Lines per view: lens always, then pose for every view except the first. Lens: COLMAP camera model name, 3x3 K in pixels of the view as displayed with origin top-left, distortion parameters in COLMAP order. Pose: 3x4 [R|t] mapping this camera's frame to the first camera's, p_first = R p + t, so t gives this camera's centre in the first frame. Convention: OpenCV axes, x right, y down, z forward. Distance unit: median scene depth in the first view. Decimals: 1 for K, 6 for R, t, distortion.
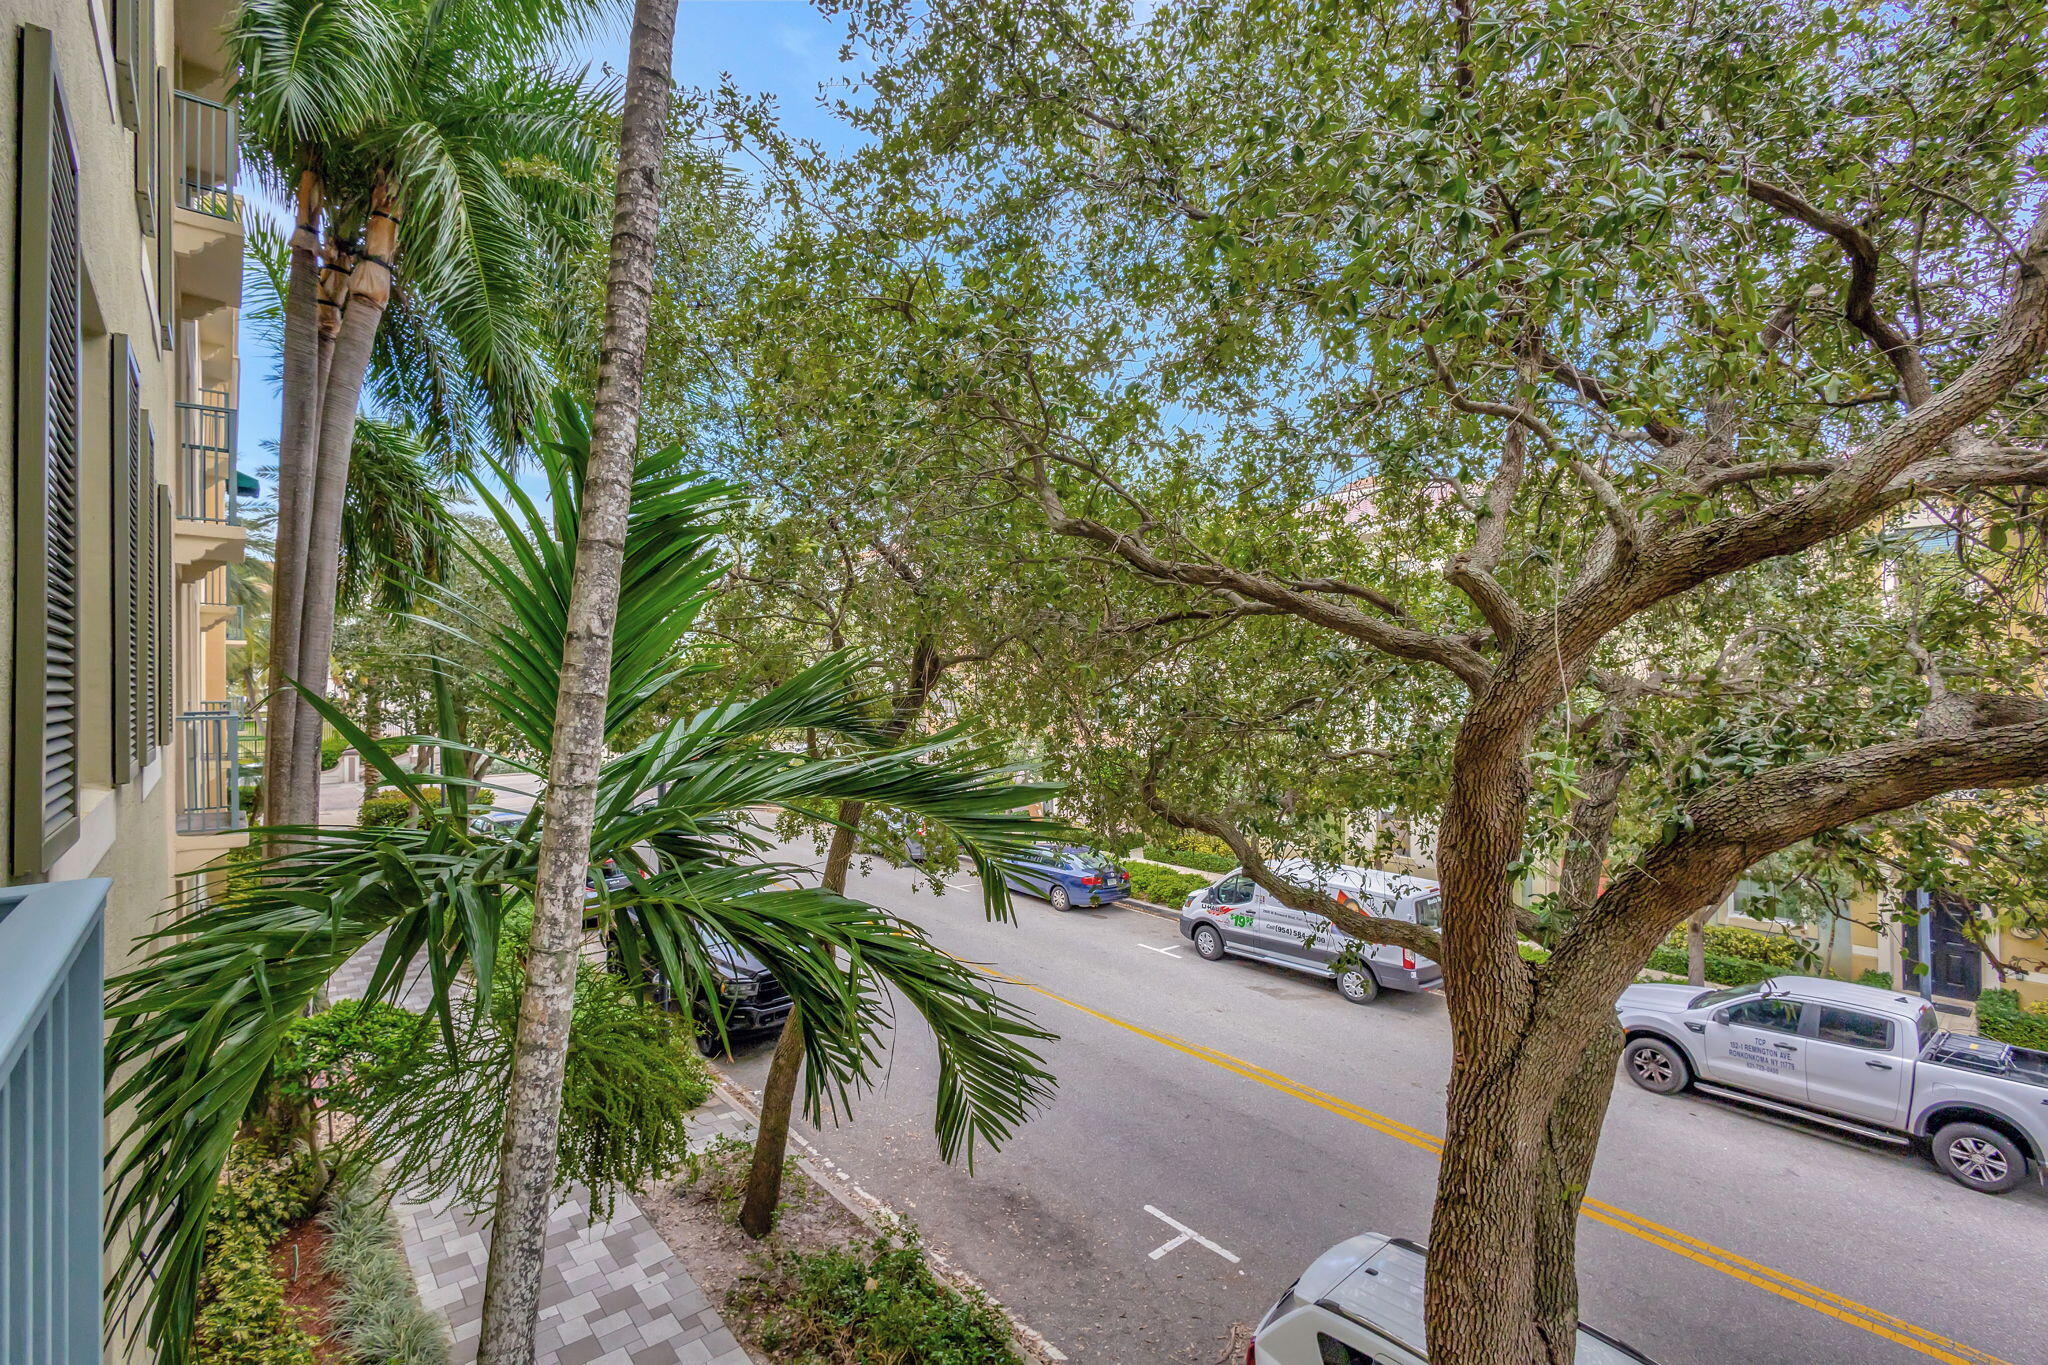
lens RADIAL K [[922.7, 0, 1022.3], [0, 922.7, 683.1], [0, 0, 1]] dist [0.003537, -0.000942]
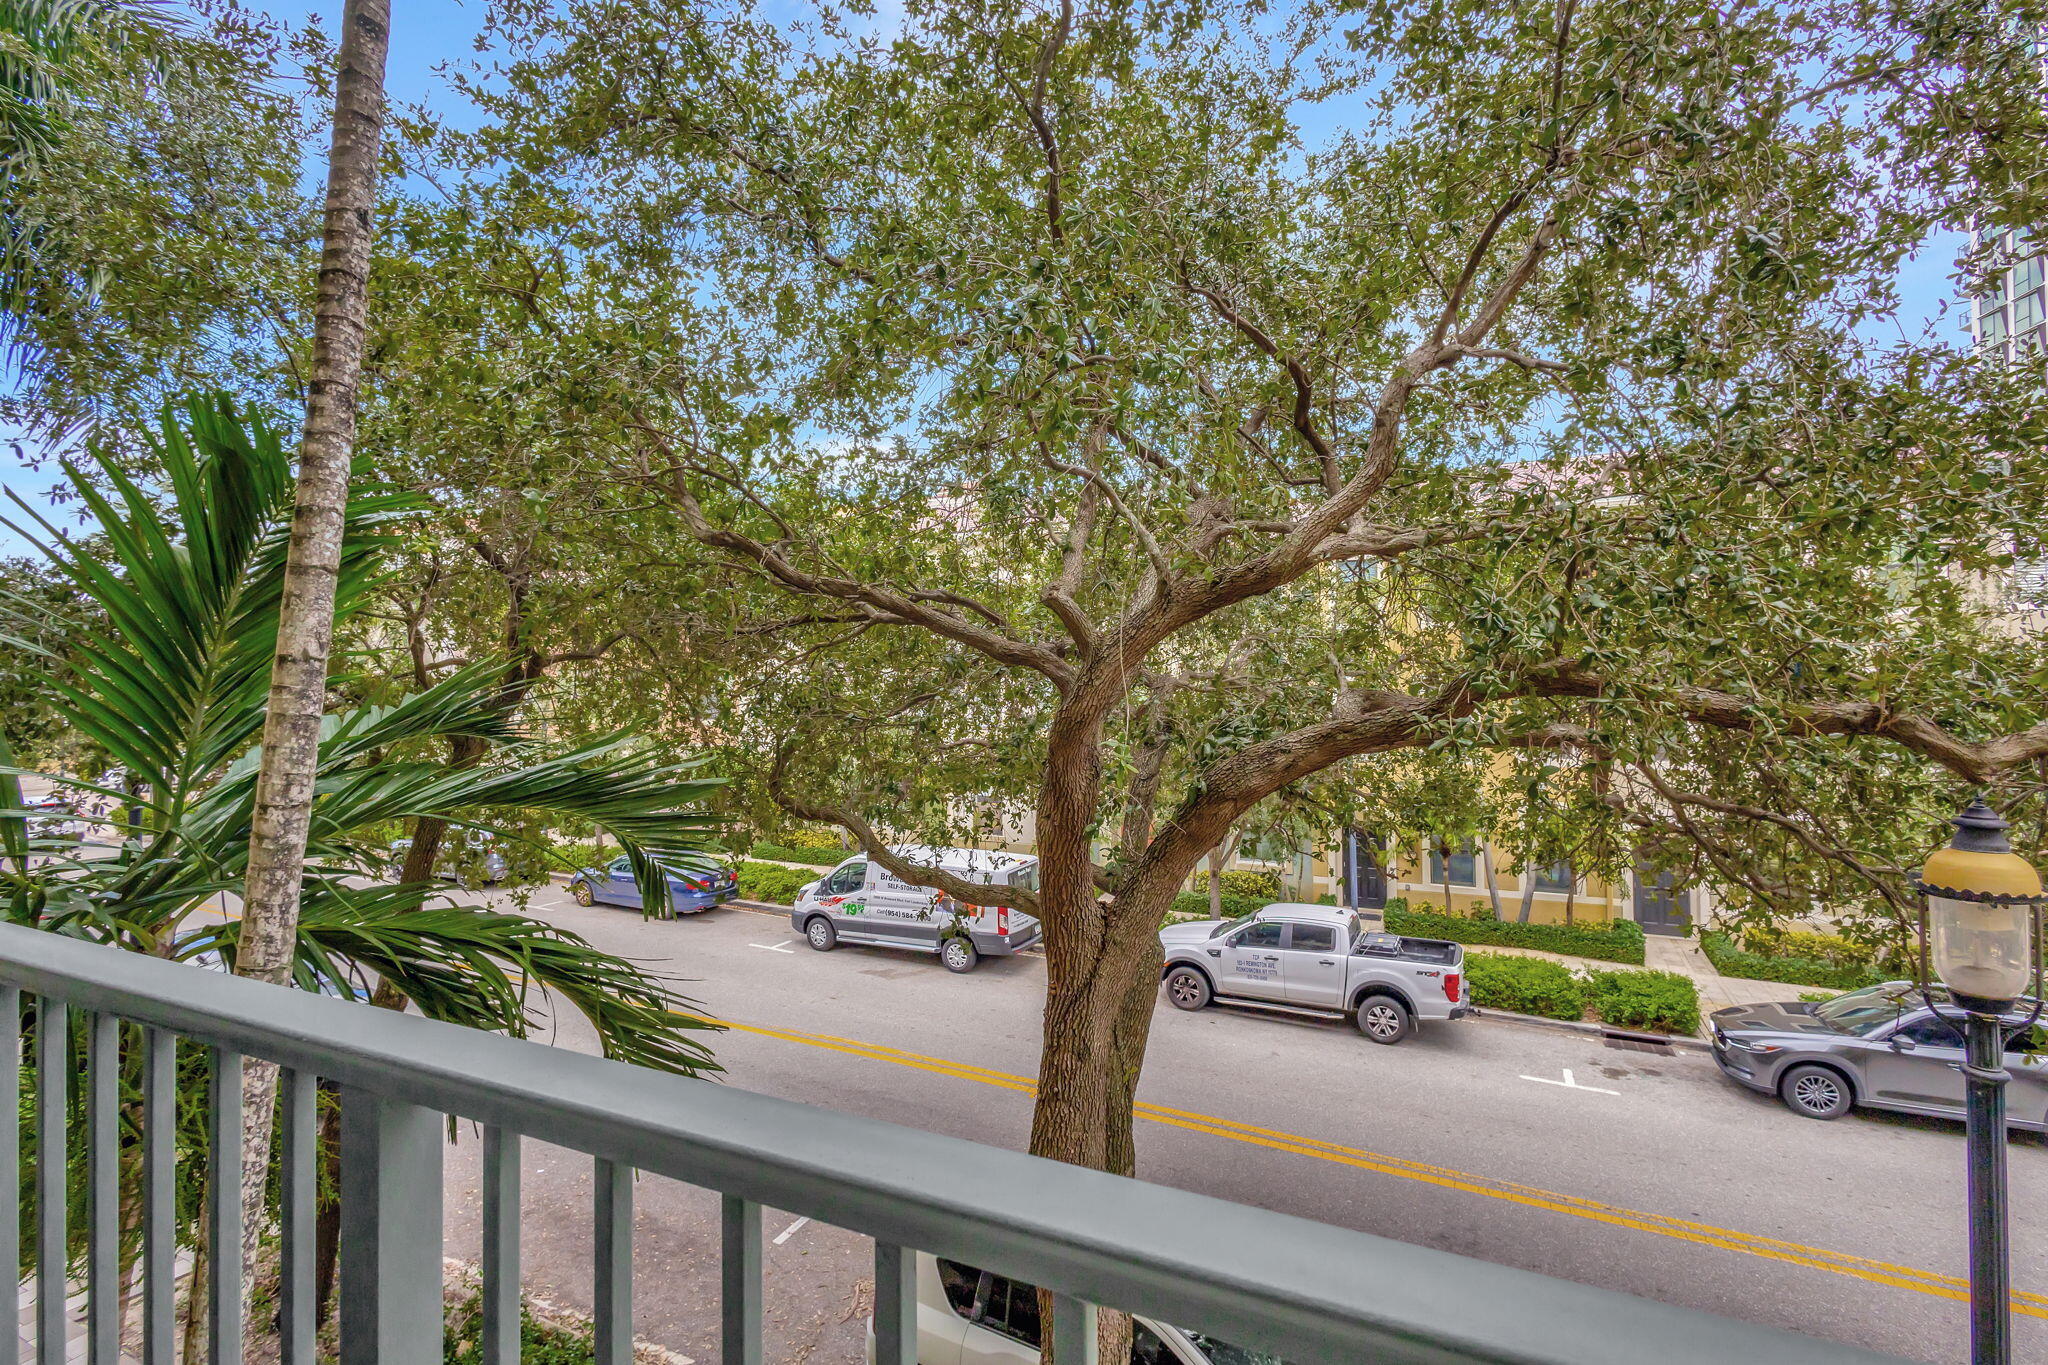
lens RADIAL K [[922.7, 0, 1027.8], [0, 922.7, 676.2], [0, 0, 1]] dist [0.003537, -0.000942]
pose [[0.909486, -0.004225, 0.415712, -0.052552], [0.004644, 0.999989, 0.000004, -0.008881], [-0.415708, 0.001927, 0.909496, -0.086103]]
